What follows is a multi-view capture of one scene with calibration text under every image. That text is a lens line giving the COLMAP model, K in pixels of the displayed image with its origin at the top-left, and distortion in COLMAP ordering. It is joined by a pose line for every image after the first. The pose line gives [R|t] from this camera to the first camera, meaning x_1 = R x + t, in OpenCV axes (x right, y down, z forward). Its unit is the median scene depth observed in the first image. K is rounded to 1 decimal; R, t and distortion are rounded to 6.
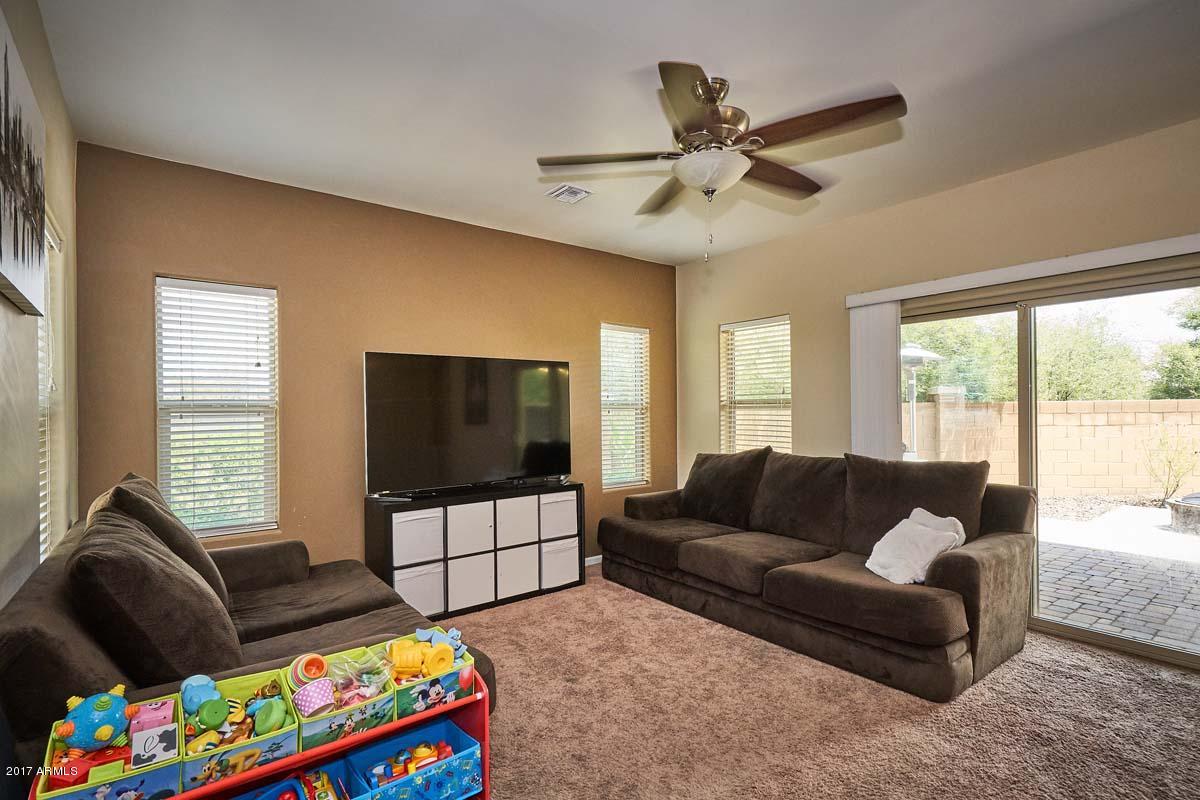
lens RADIAL K [[554.0, 0, 600.0], [0, 554.0, 400.0], [0, 0, 1]] dist [-0.003662, 0.000157]
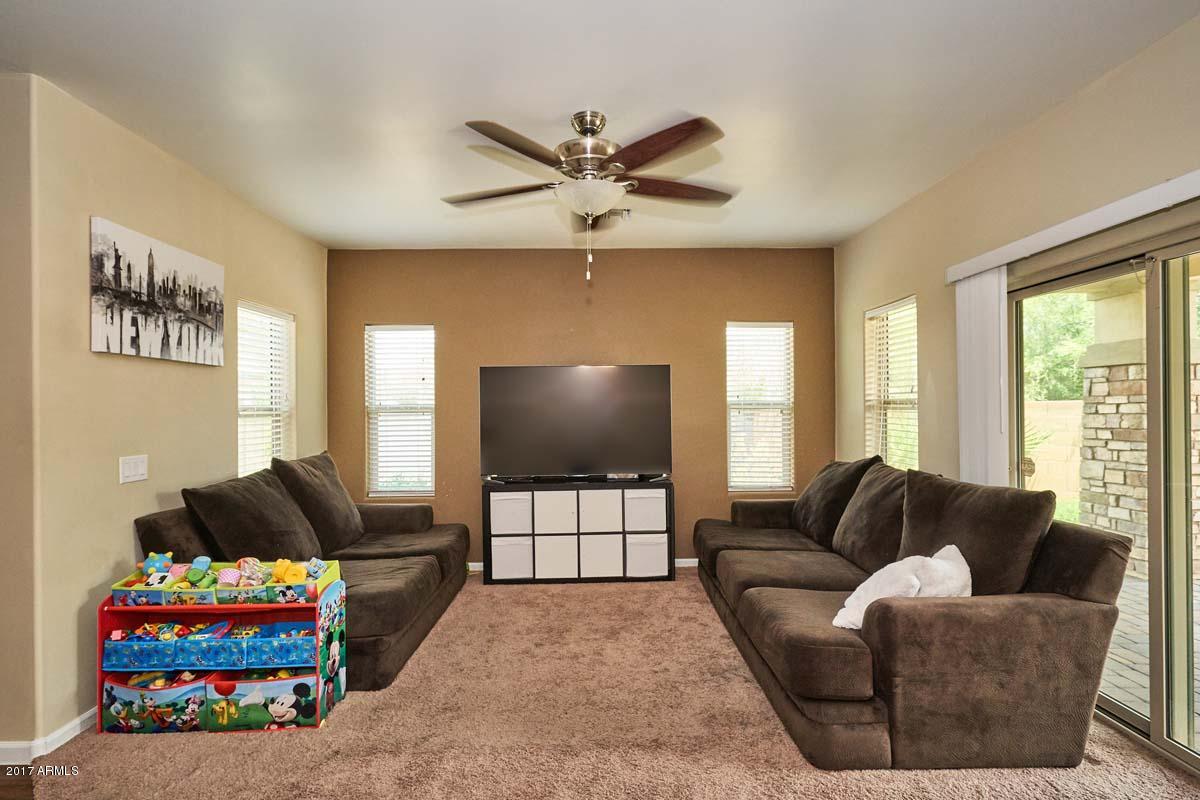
lens RADIAL K [[569.2, 0, 600.0], [0, 569.2, 400.0], [0, 0, 1]] dist [-0.001734, 0.000092]
pose [[0.812878, -0.005001, -0.582413, 0.545240], [0.012332, 0.999887, 0.008625, -0.016348], [0.582304, -0.014194, 0.812847, 0.071223]]
